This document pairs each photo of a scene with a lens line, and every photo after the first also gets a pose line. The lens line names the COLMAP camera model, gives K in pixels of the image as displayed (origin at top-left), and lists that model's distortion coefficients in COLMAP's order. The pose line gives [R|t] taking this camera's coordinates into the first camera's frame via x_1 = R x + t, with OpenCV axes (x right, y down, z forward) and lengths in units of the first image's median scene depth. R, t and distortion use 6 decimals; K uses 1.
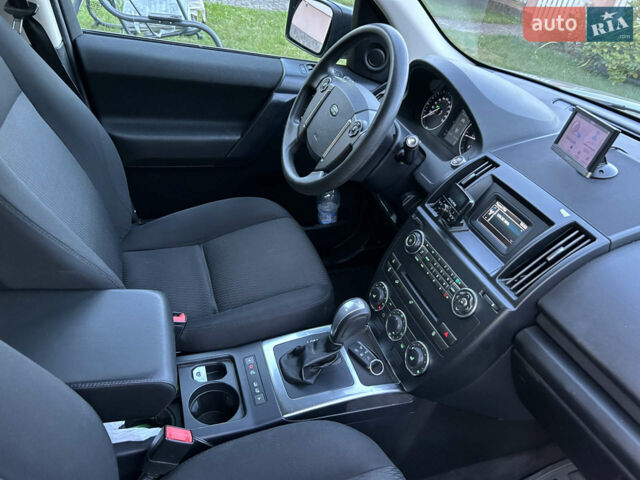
lens RADIAL K [[471.1, 0, 332.0], [0, 471.1, 239.8], [0, 0, 1]] dist [0.012443, -0.008244]
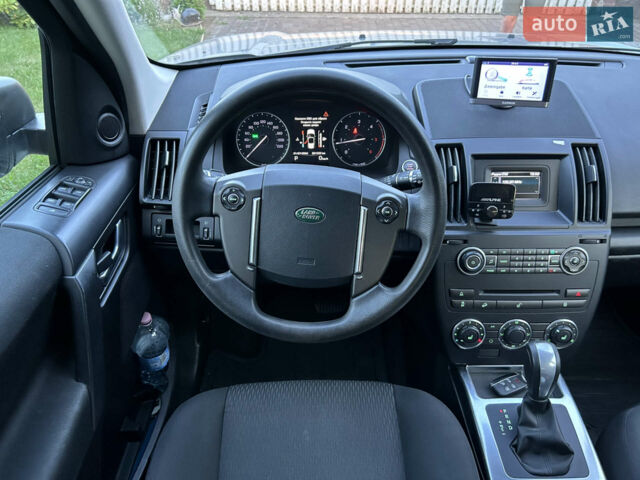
lens RADIAL K [[471.1, 0, 332.0], [0, 471.1, 239.8], [0, 0, 1]] dist [0.012443, -0.008244]
pose [[0.335839, -0.662356, 0.669699, -0.520077], [0.573301, 0.707869, 0.412610, -0.581162], [-0.747354, 0.245368, 0.617459, 0.666474]]
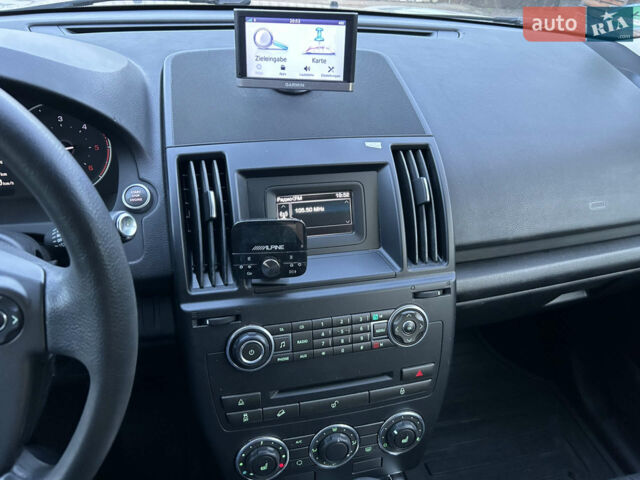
lens RADIAL K [[488.7, 0, 322.9], [0, 488.7, 237.1], [0, 0, 1]] dist [0.070033, -0.085483]
pose [[0.113993, -0.685561, 0.719035, -0.143262], [0.518525, 0.658410, 0.545553, -0.365621], [-0.847430, 0.310648, 0.430535, 0.680706]]
